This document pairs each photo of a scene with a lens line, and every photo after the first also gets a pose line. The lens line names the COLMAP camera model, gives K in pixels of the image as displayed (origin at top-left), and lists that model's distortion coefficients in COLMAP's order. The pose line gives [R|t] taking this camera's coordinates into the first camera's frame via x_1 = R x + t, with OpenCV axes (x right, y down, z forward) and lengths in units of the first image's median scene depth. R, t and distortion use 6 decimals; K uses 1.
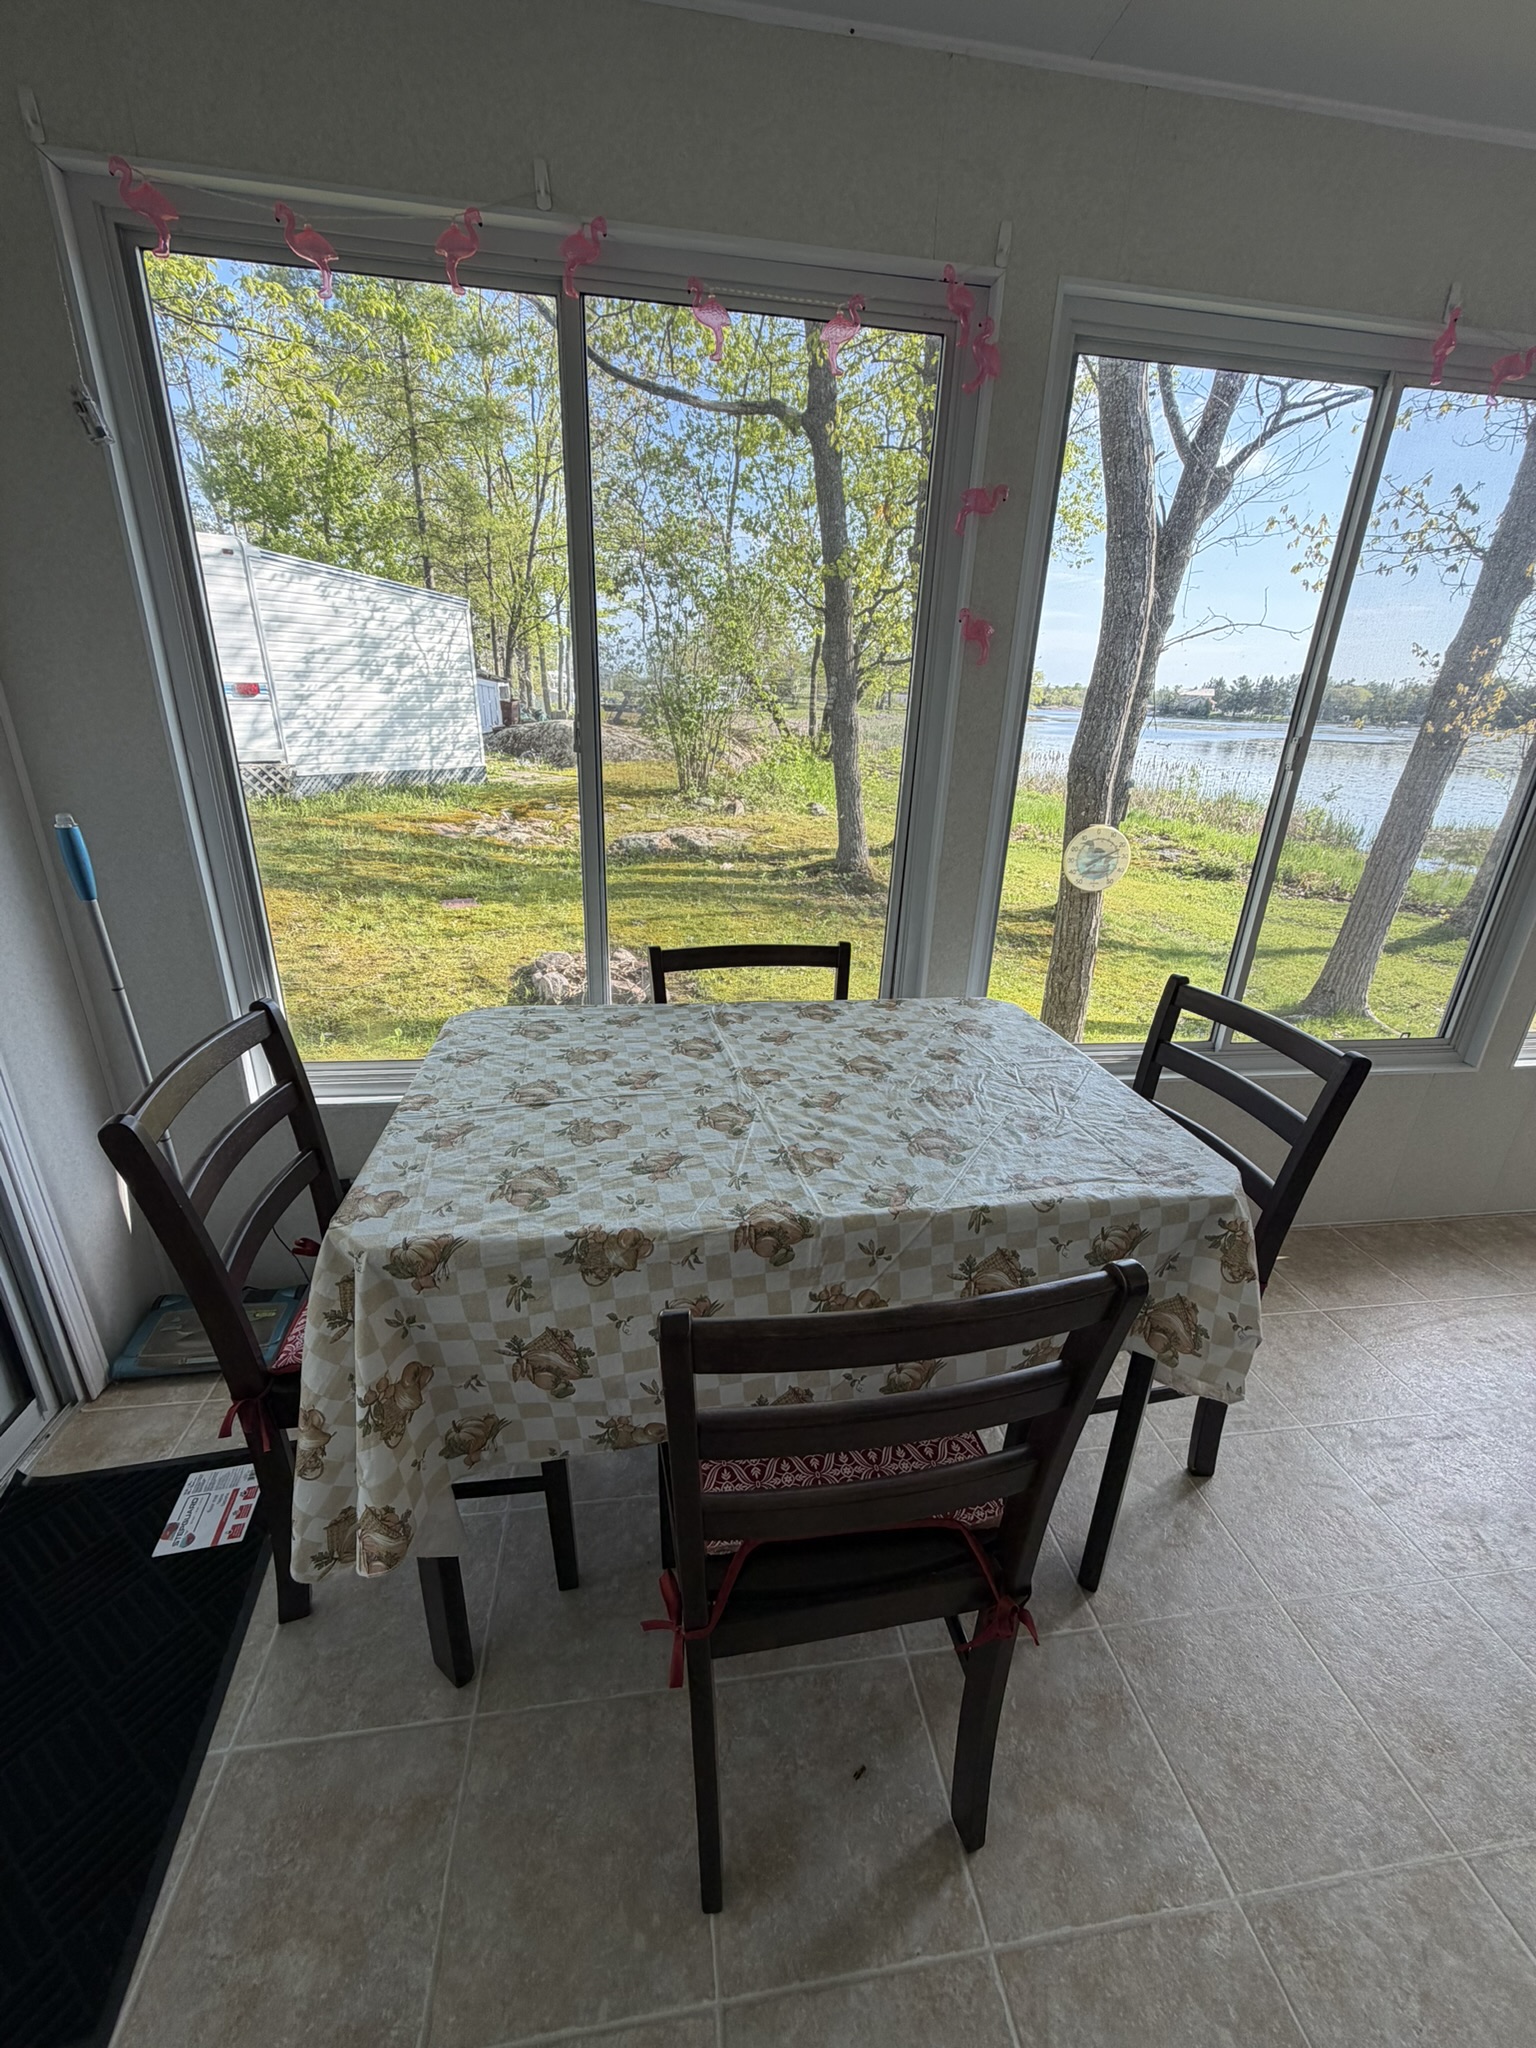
lens RADIAL K [[828.2, 0, 777.0], [0, 828.2, 1018.4], [0, 0, 1]] dist [-0.000297, 0.000495]
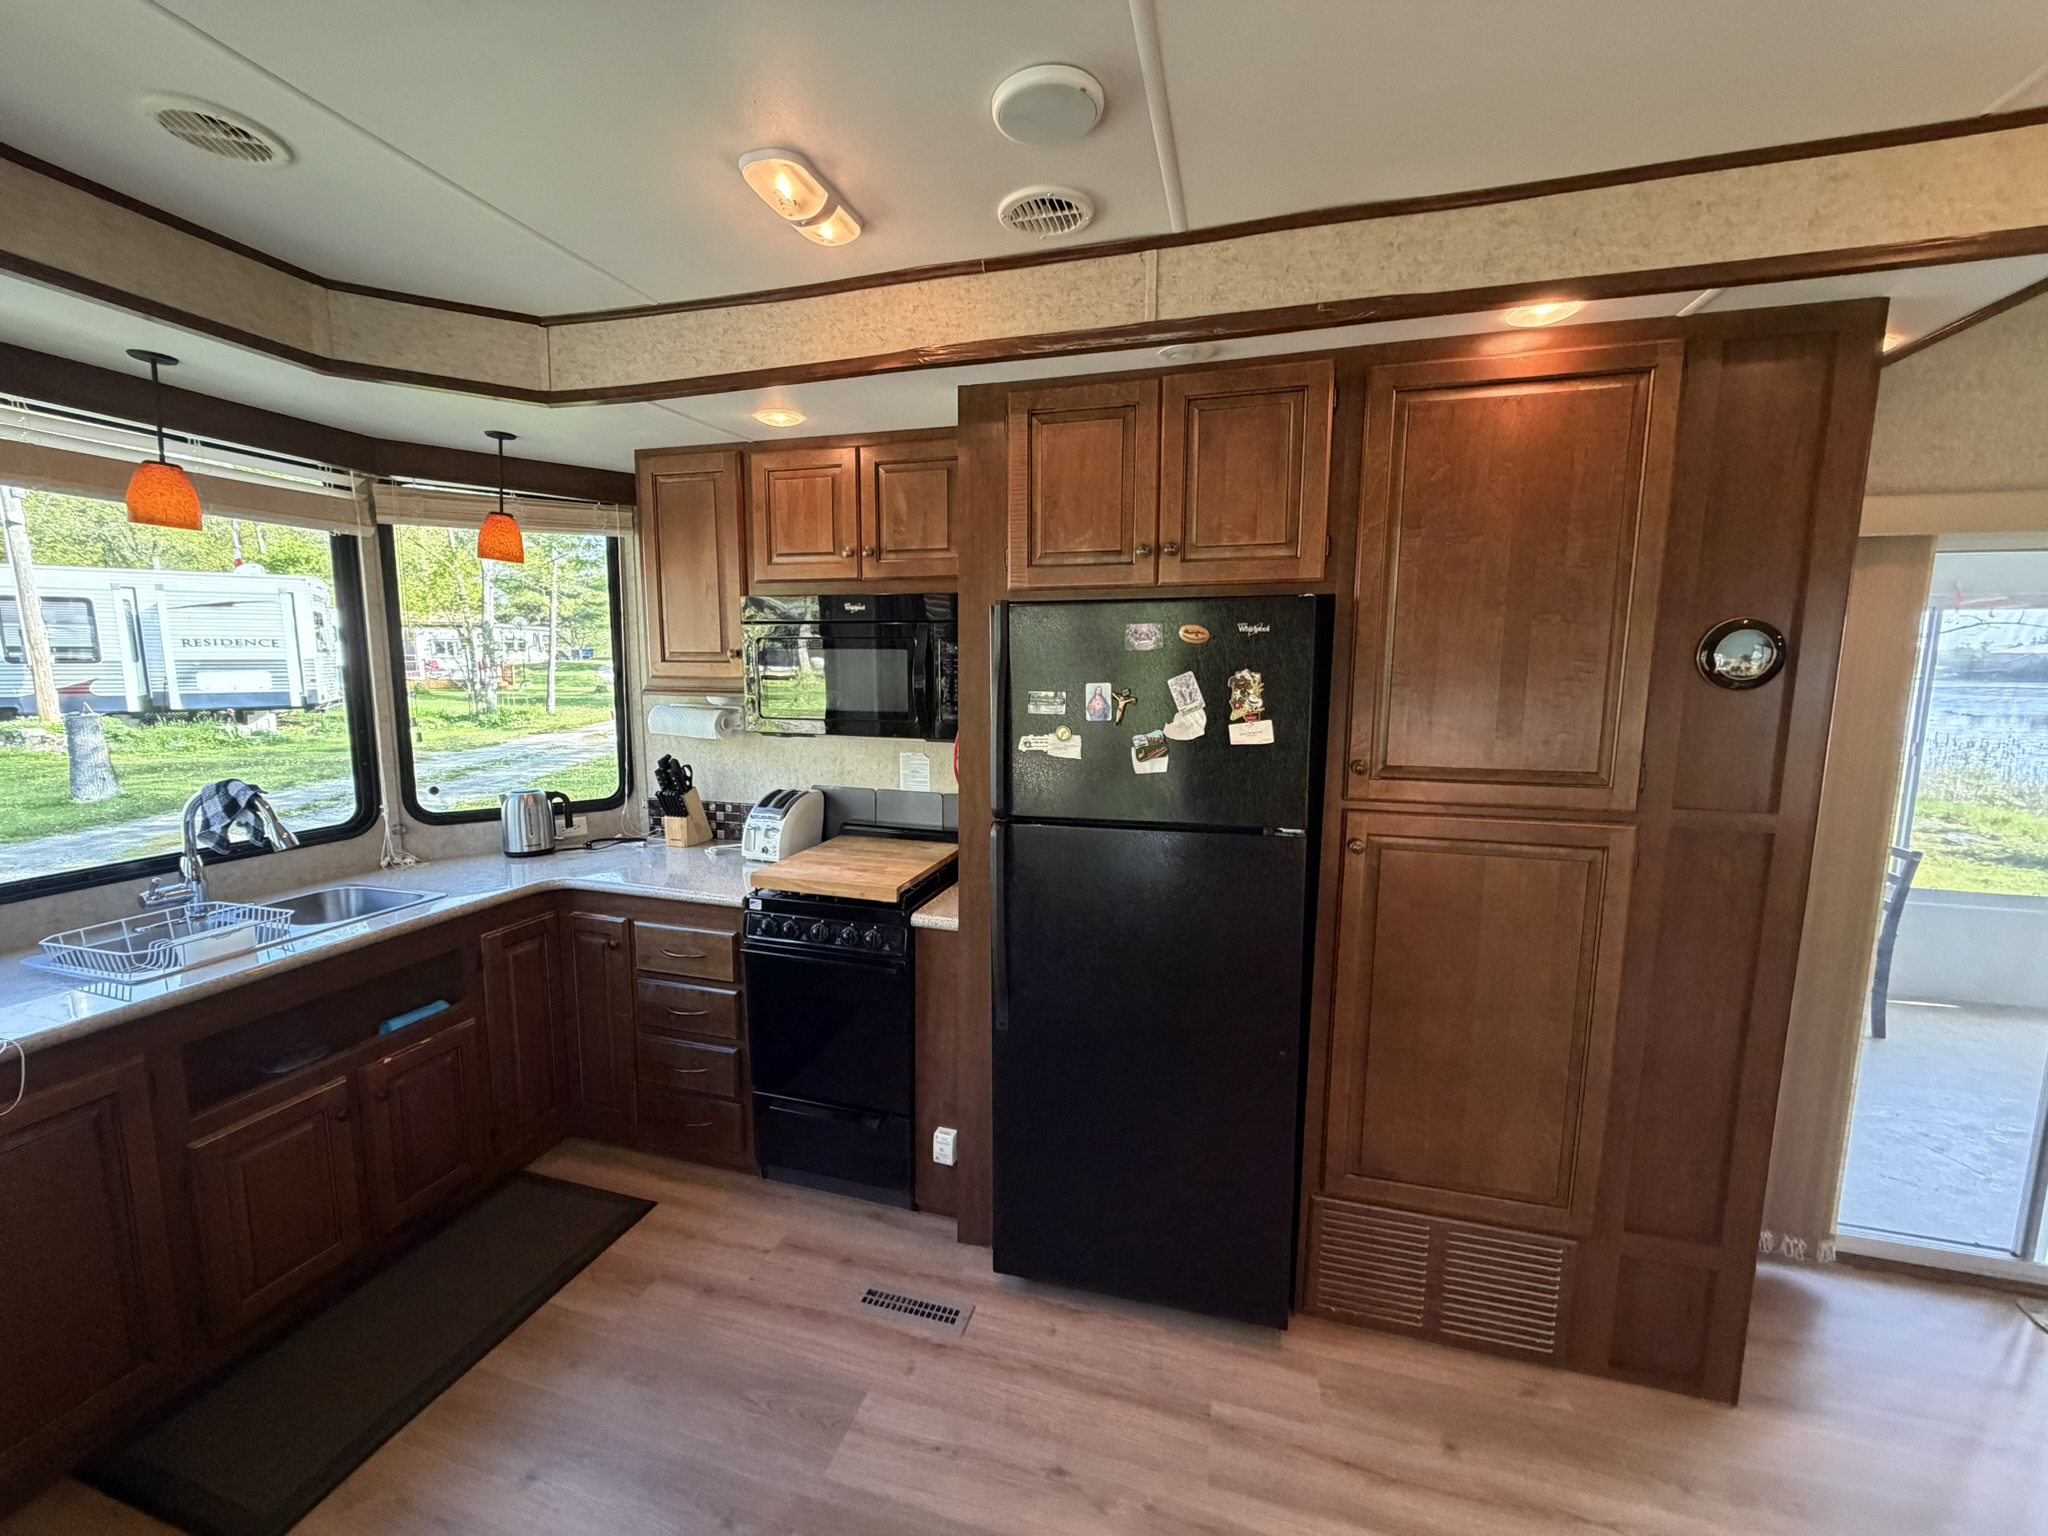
lens RADIAL K [[828.2, 0, 1015.6], [0, 828.2, 779.0], [0, 0, 1]] dist [-0.000297, 0.000495]
pose [[0.905717, 0.035522, -0.422392, -0.148003], [-0.135510, 0.968455, -0.209123, 0.131468], [0.401639, 0.246645, 0.881959, -0.436835]]
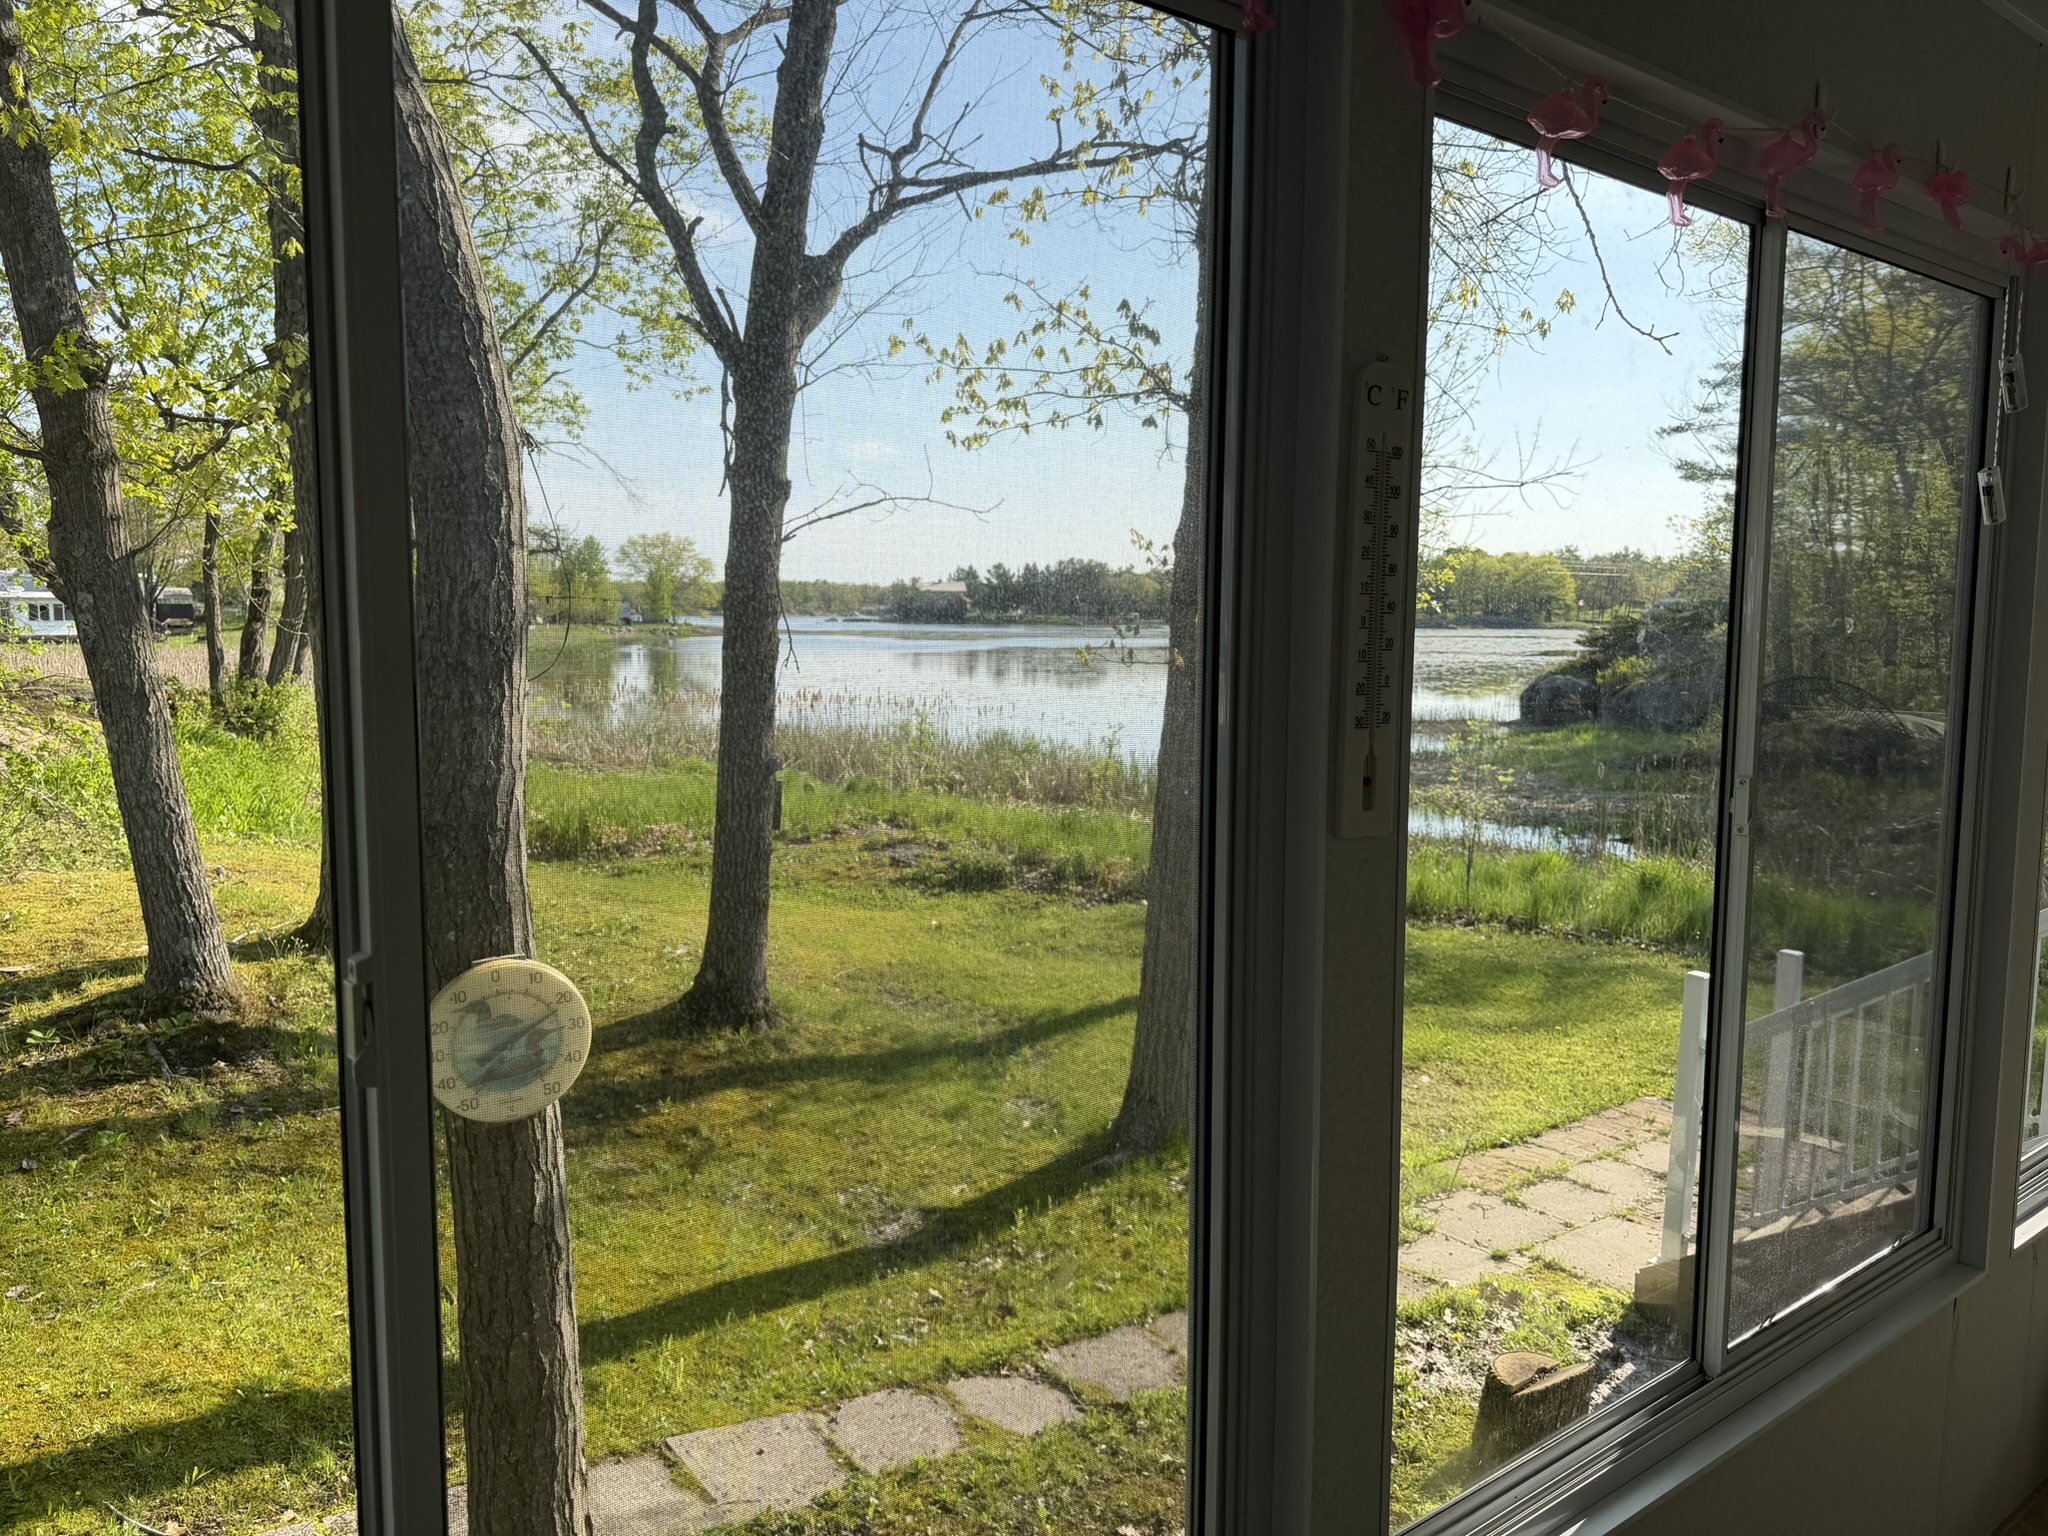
lens RADIAL K [[1442.5, 0, 1041.5], [0, 1442.5, 765.3], [0, 0, 1]] dist [0.061797, -0.083184]
pose [[0.873973, -0.079315, 0.479459, 0.138096], [0.198017, 0.959097, -0.202293, -0.061288], [-0.443803, 0.271739, 0.853930, 0.118591]]
